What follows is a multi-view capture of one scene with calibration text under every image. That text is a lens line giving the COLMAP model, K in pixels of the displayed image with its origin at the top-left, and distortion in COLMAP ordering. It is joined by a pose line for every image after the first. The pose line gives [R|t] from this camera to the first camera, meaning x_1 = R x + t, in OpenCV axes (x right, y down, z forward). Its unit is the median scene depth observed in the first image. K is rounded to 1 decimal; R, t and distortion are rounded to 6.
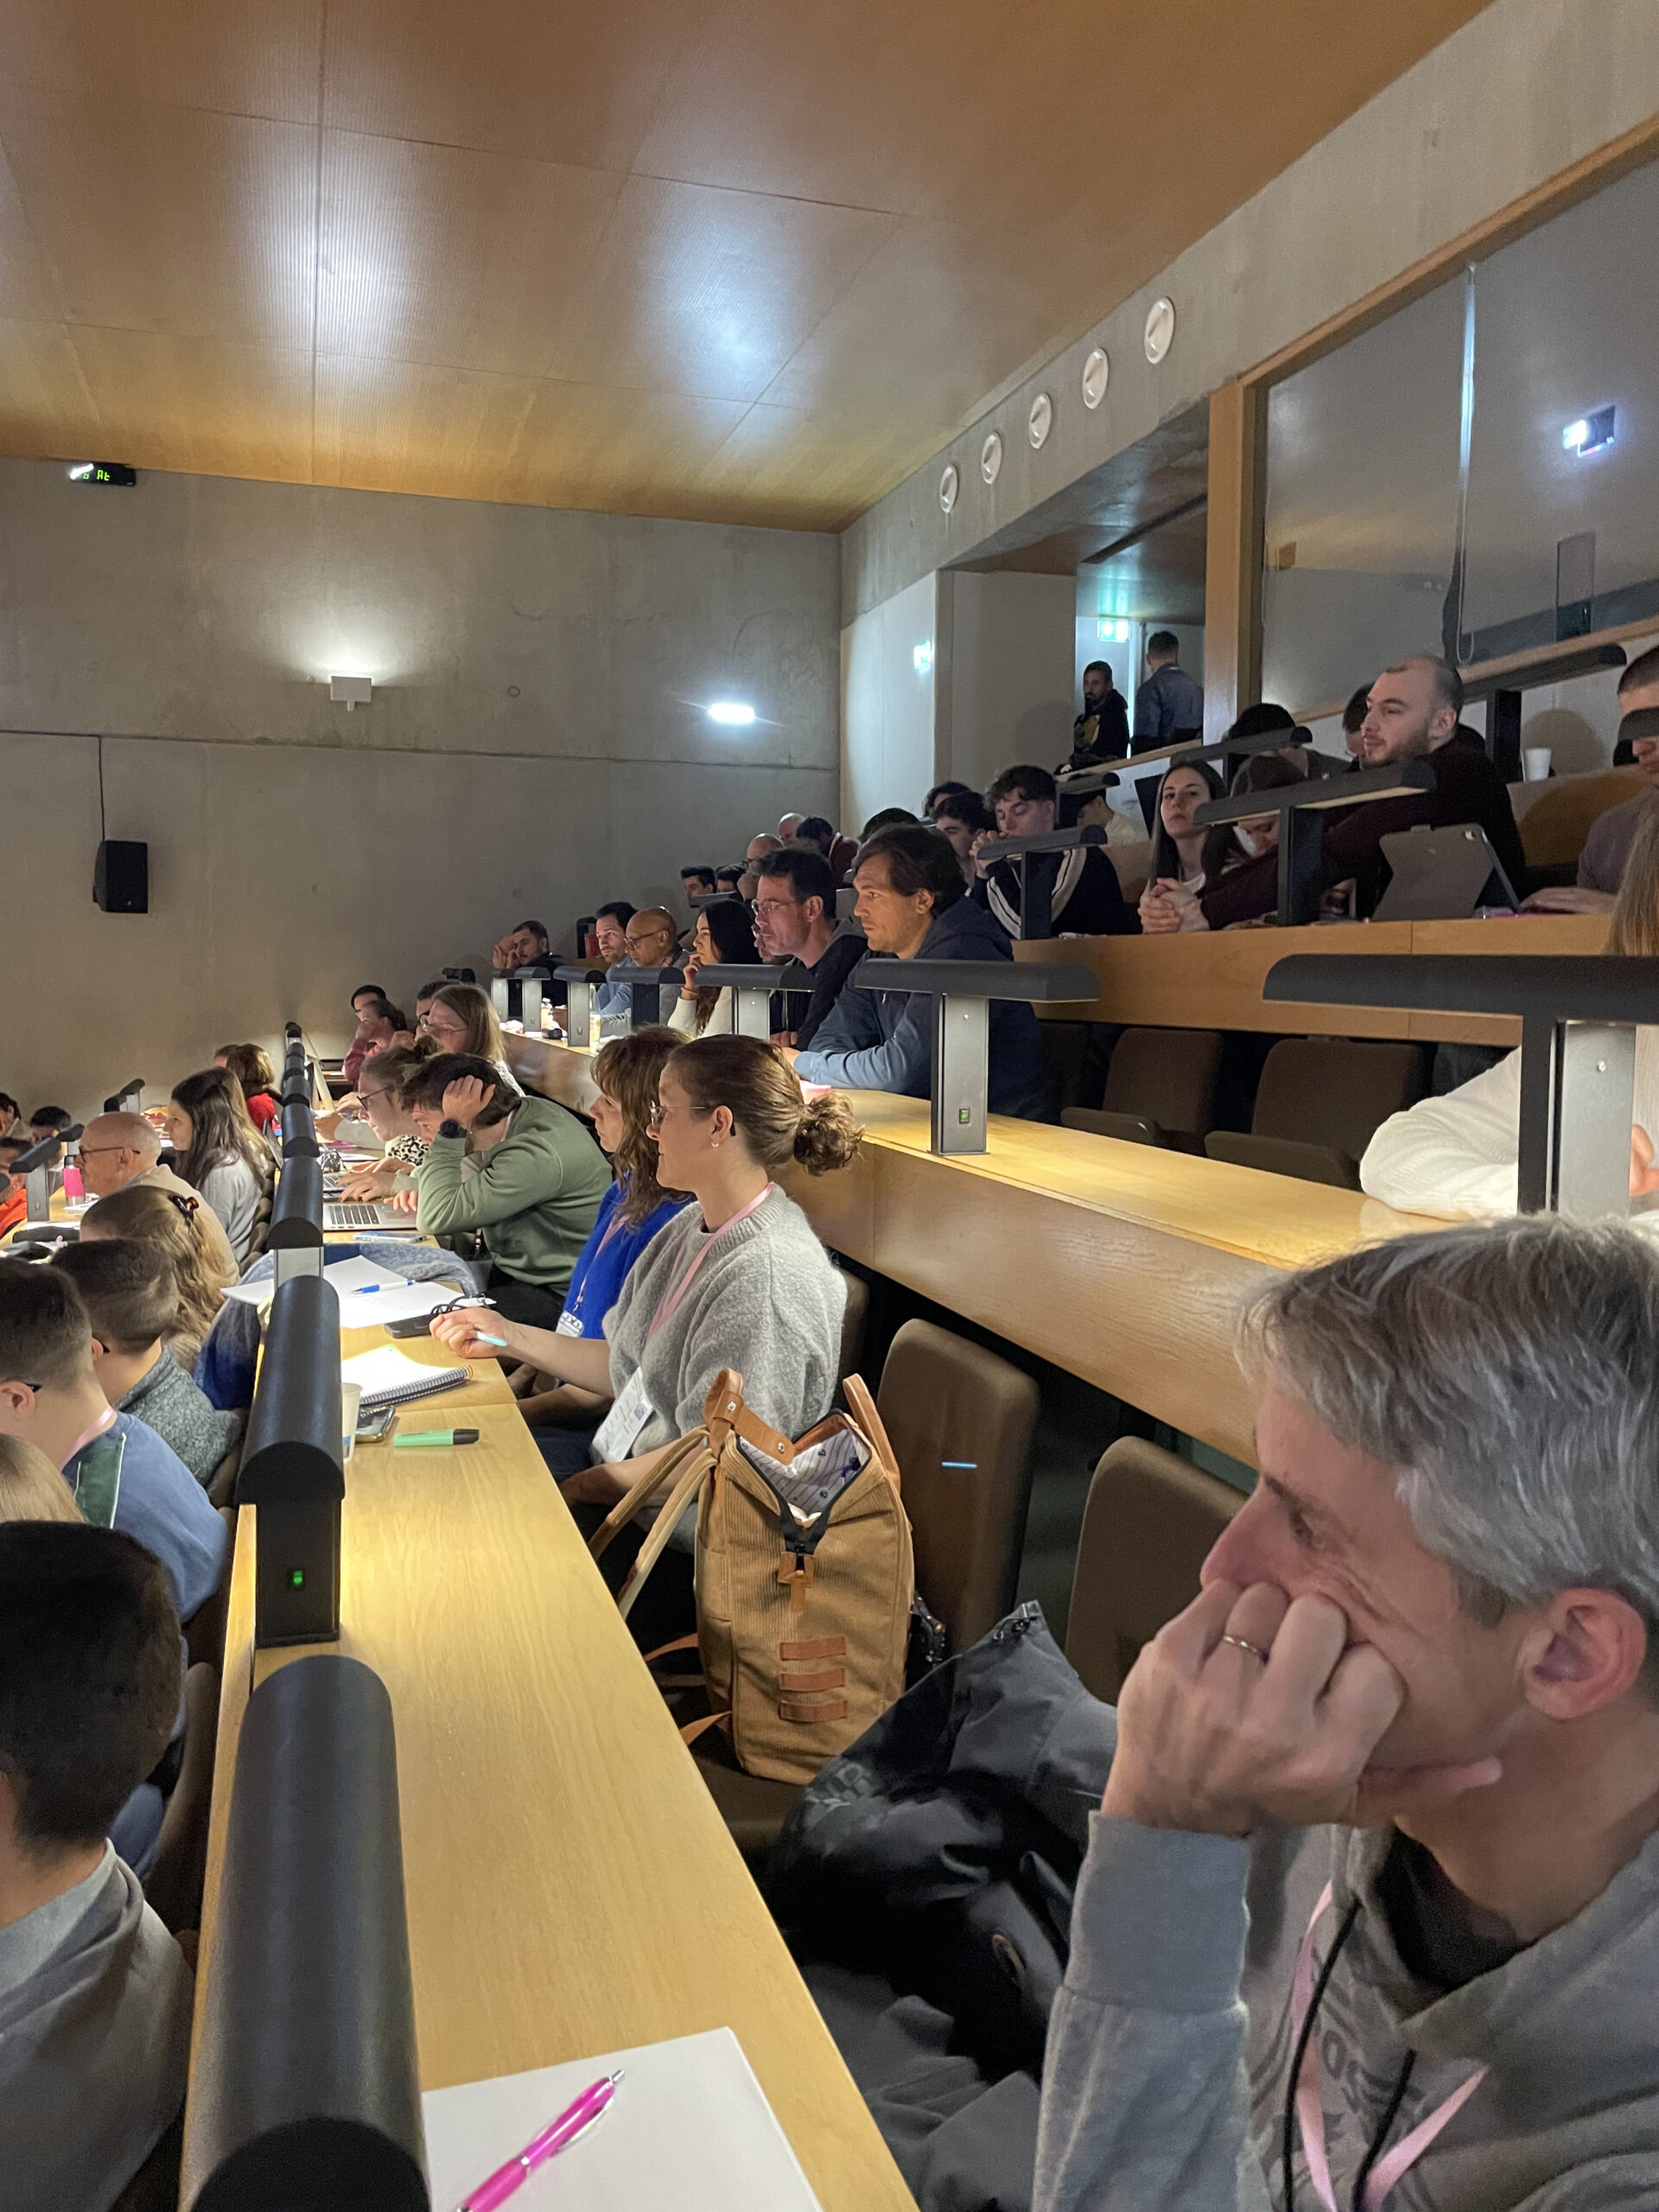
lens RADIAL K [[1679.7, 0, 844.7], [0, 1679.7, 1105.8], [0, 0, 1]] dist [0.070490, -0.096625]
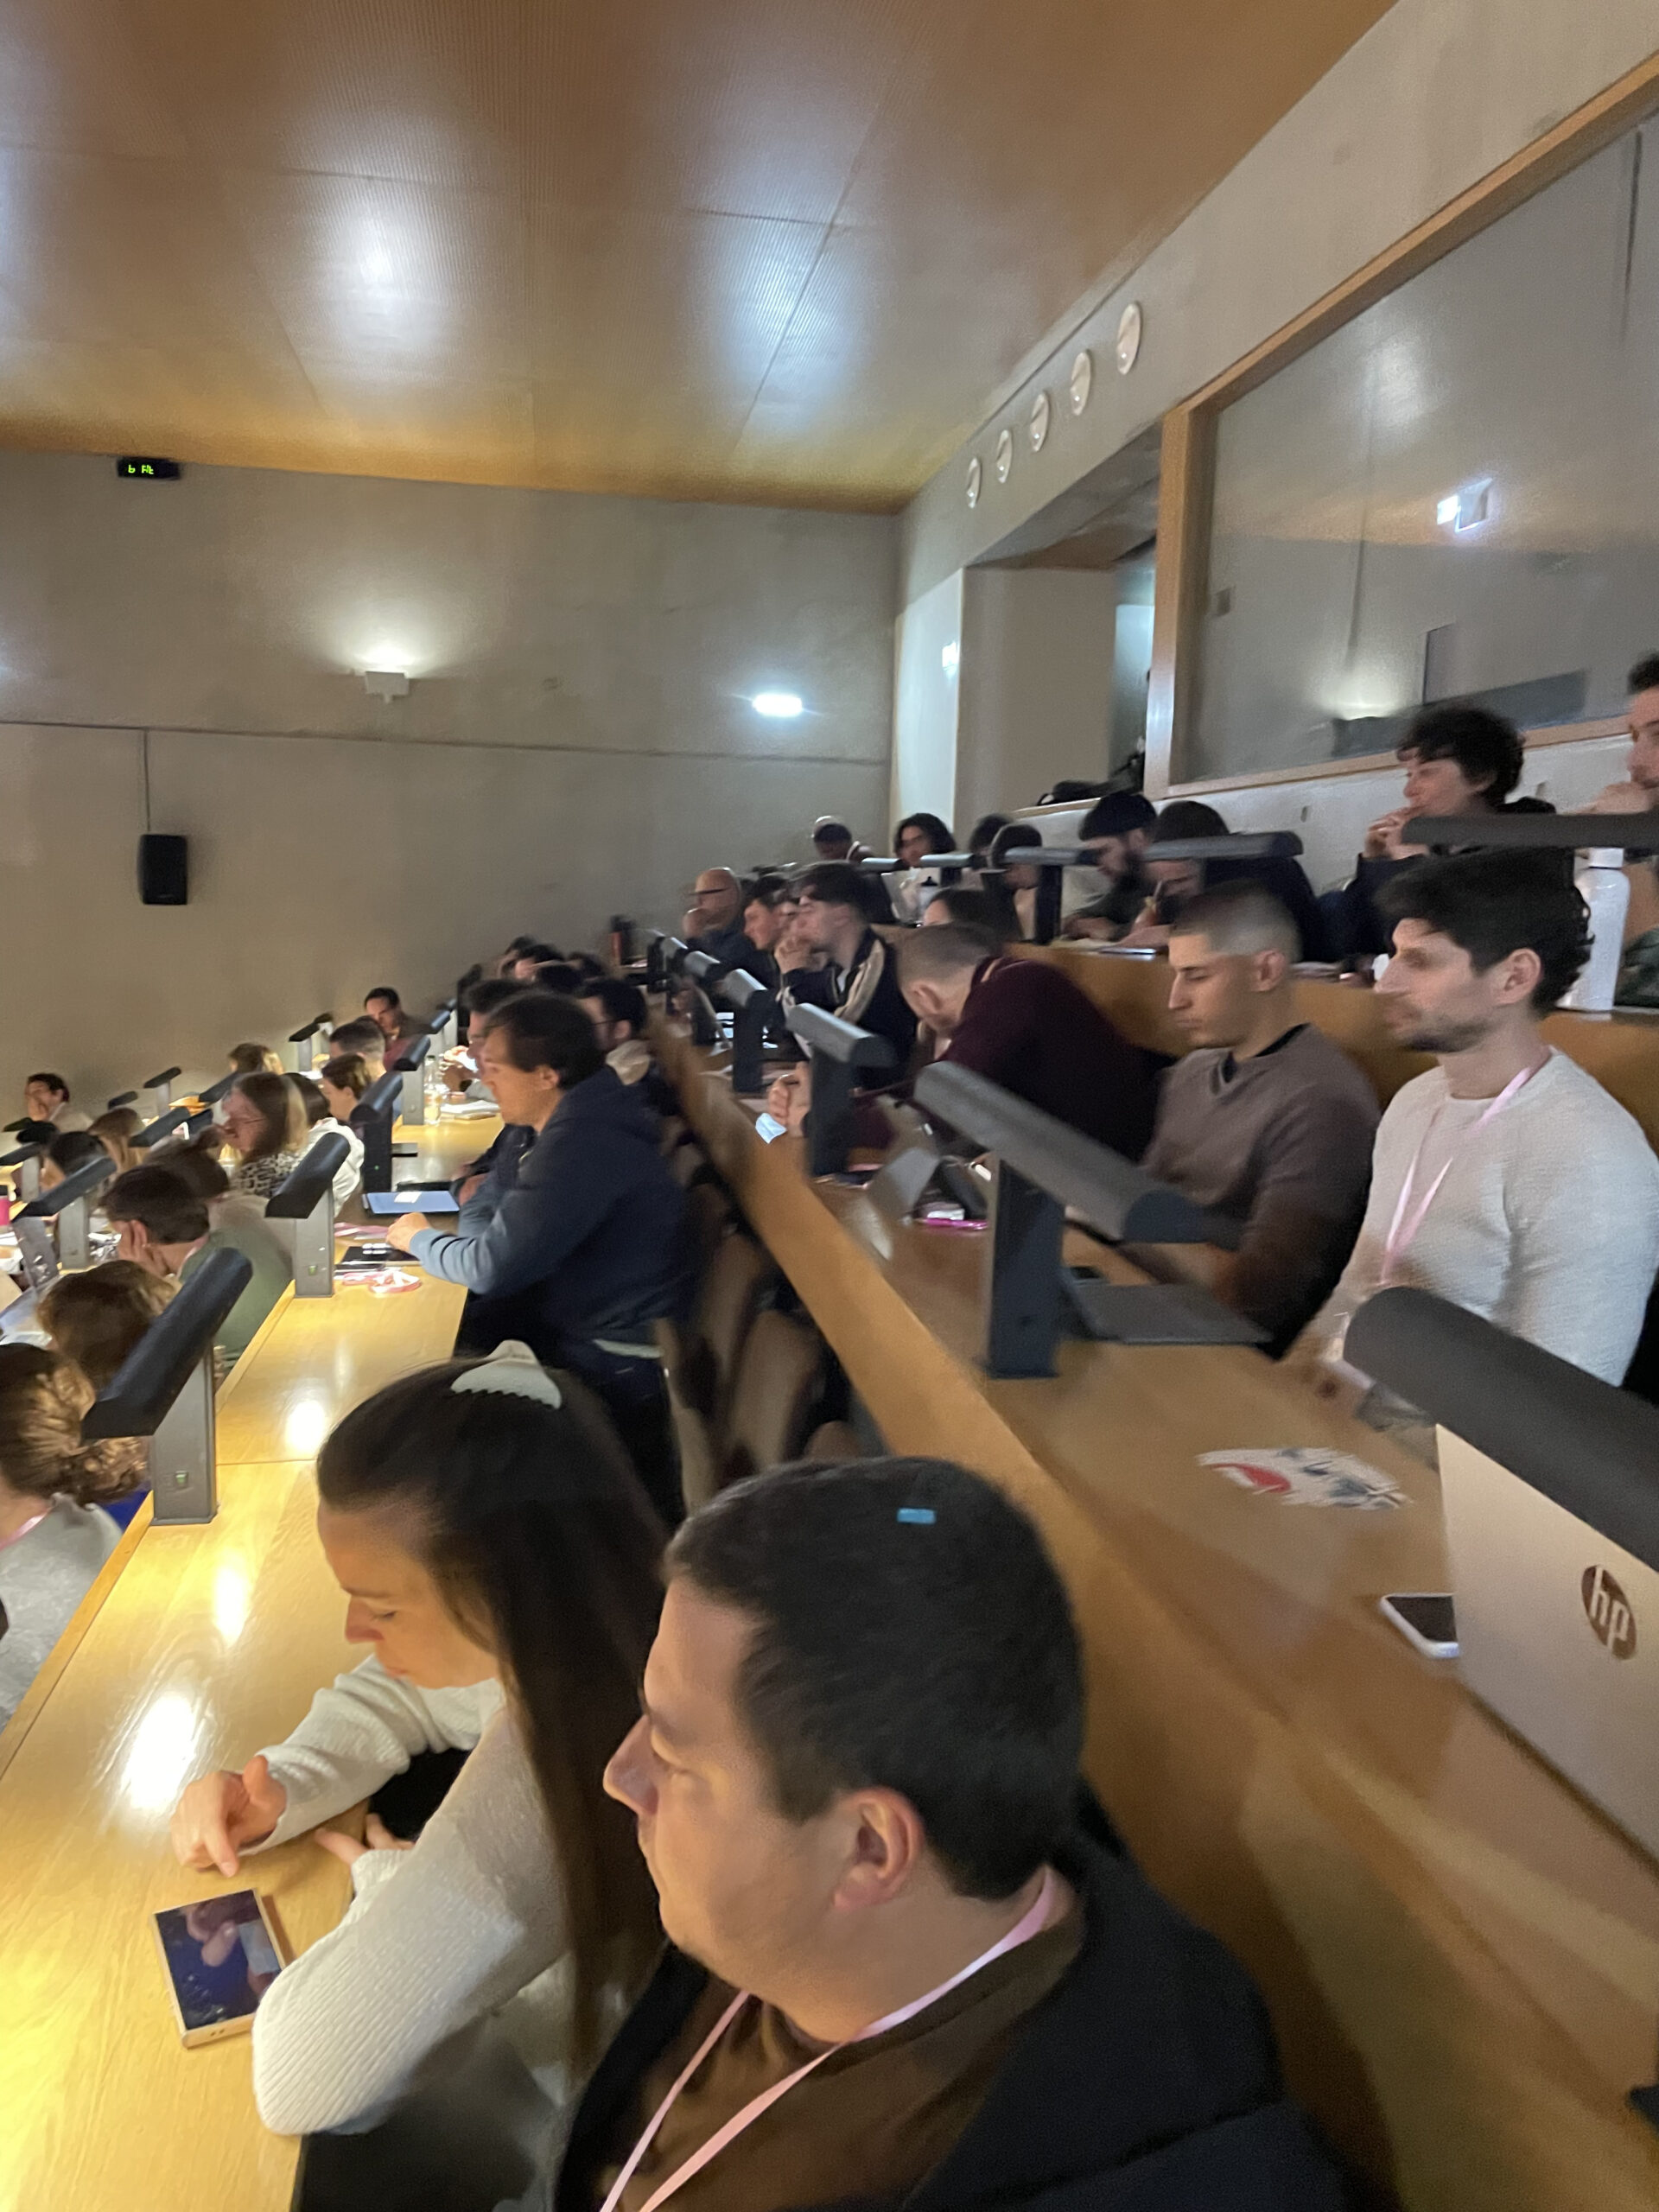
lens RADIAL K [[1679.7, 0, 849.5], [0, 1679.7, 1104.9], [0, 0, 1]] dist [0.070490, -0.096625]
pose [[0.990929, 0.041843, -0.127706, 0.118678], [-0.035897, 0.998177, 0.048511, -0.056625], [0.129503, -0.043487, 0.990625, 0.036649]]
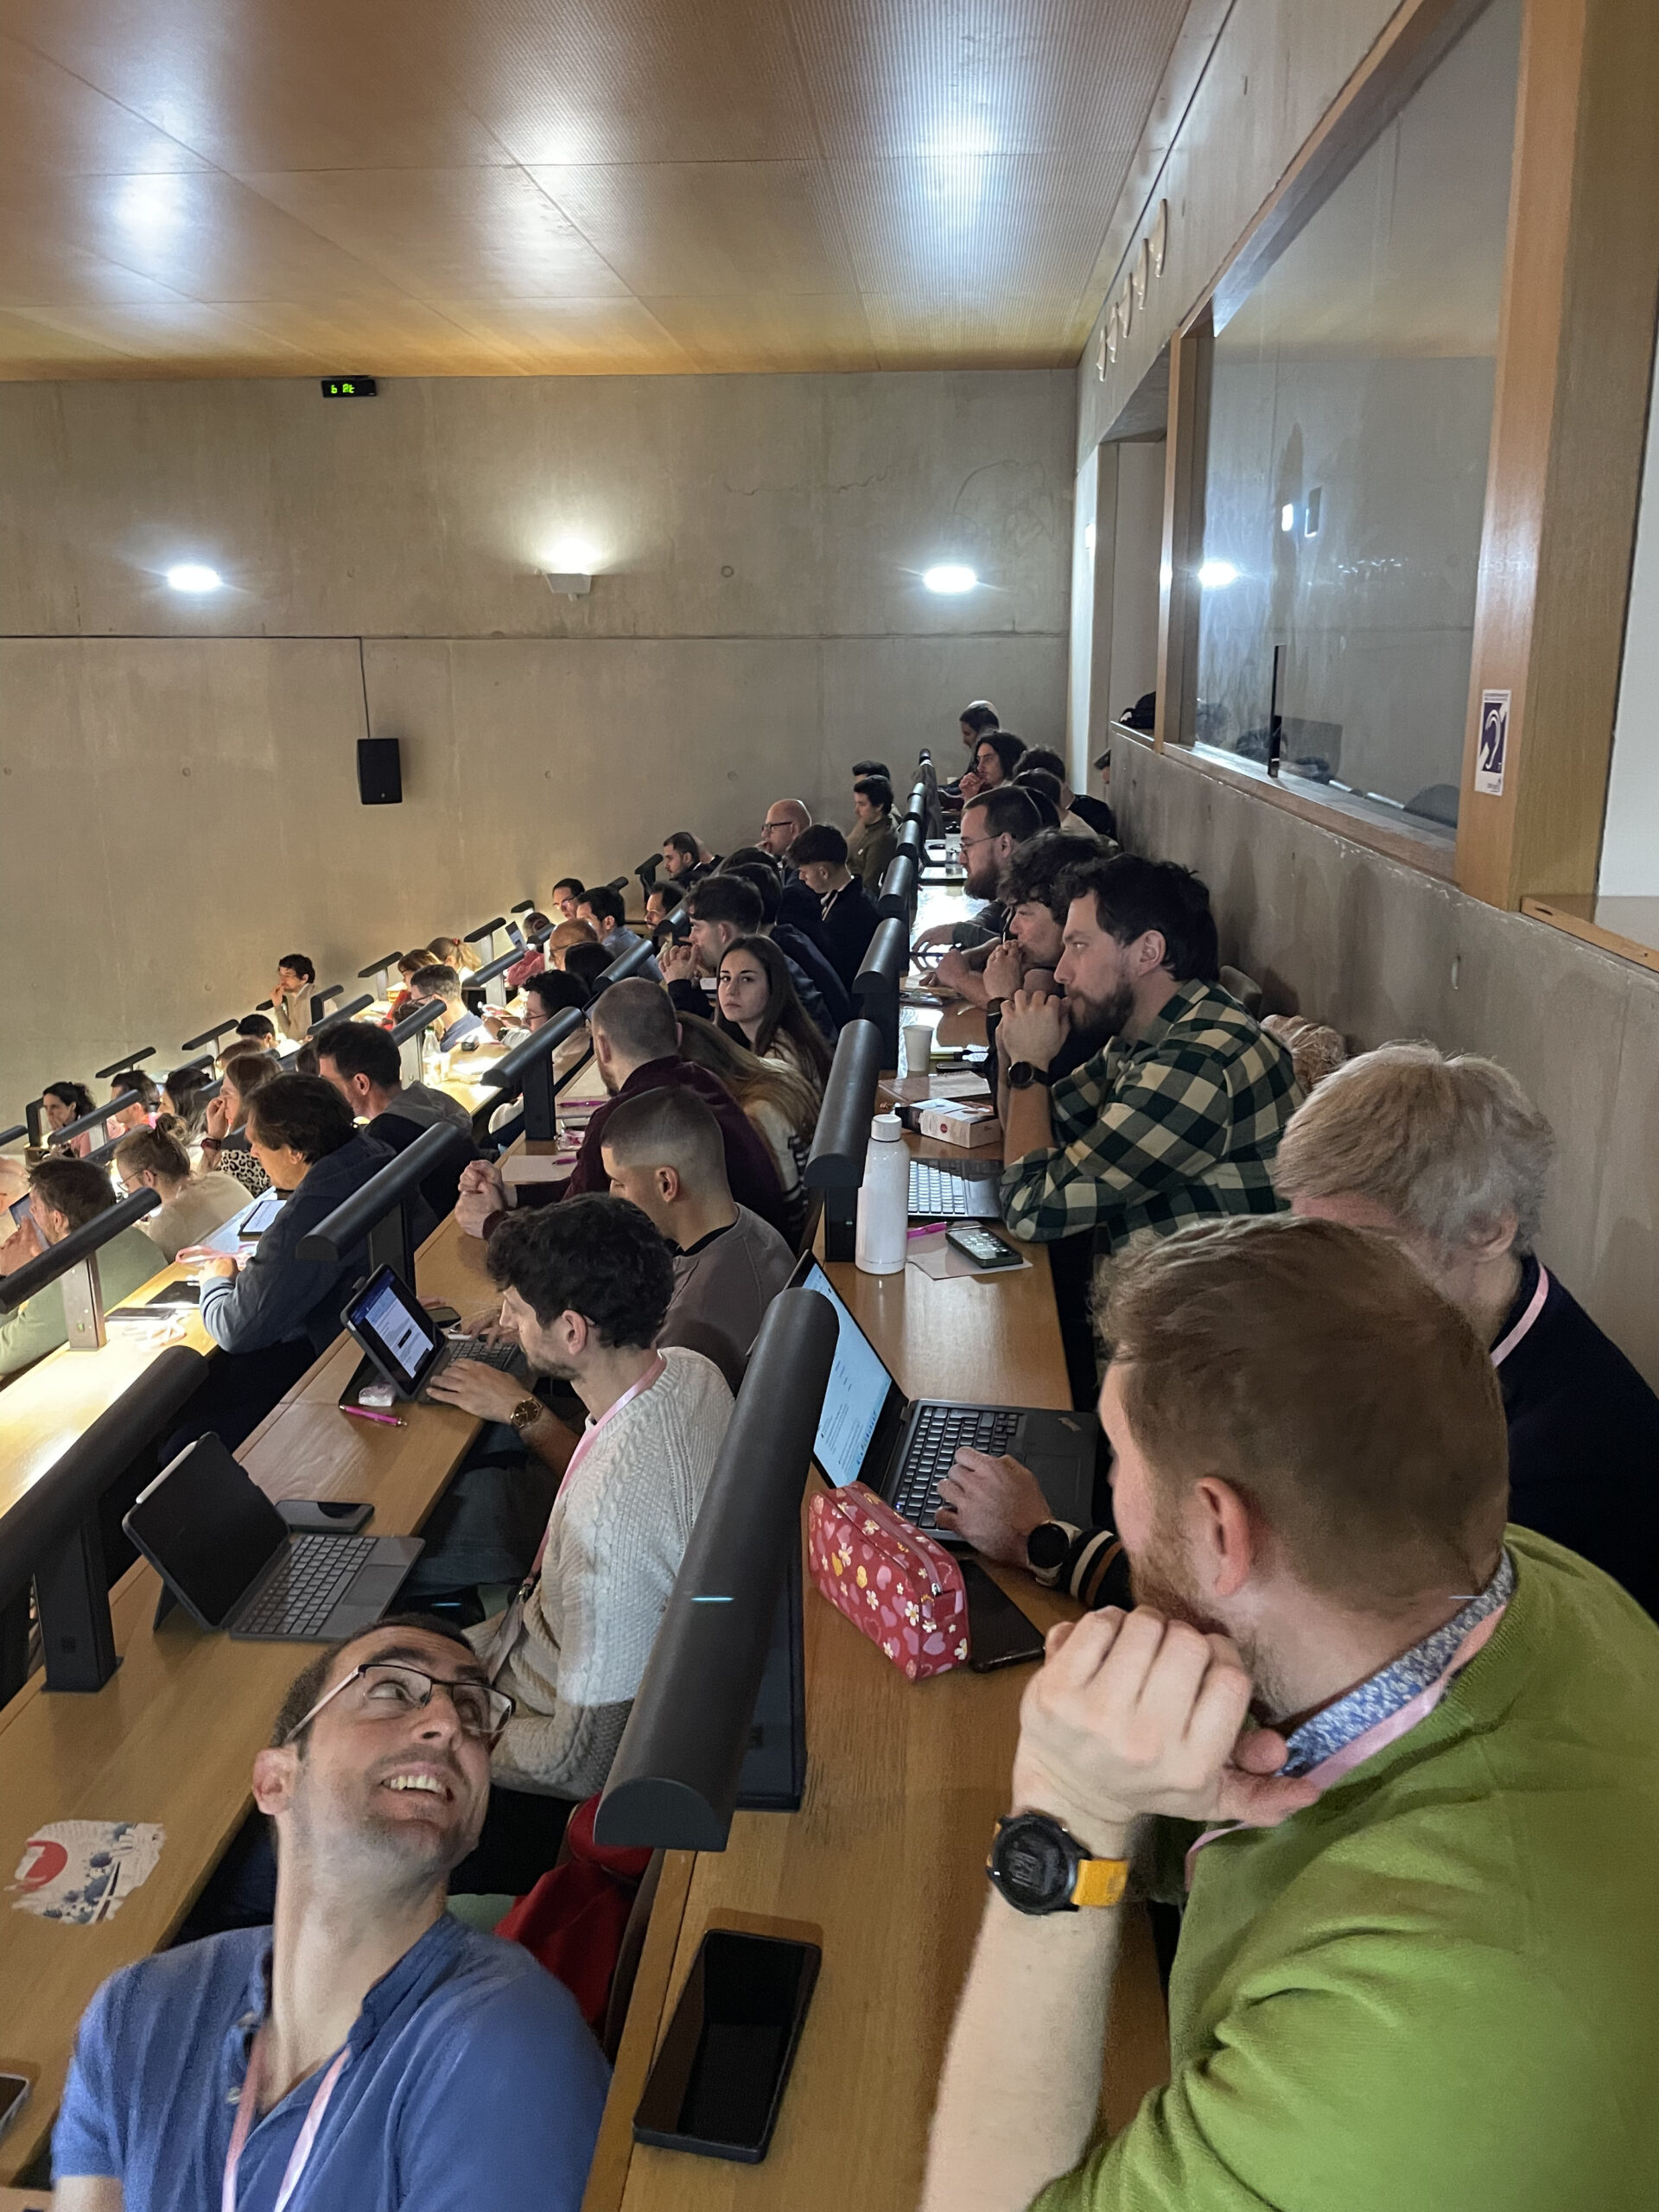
lens RADIAL K [[1679.7, 0, 842.1], [0, 1679.7, 1090.6], [0, 0, 1]] dist [0.070490, -0.096625]
pose [[0.929464, 0.081991, -0.359687, 0.265522], [-0.018402, 0.984080, 0.176770, -0.127921], [0.368454, -0.157682, 0.916176, 0.065792]]
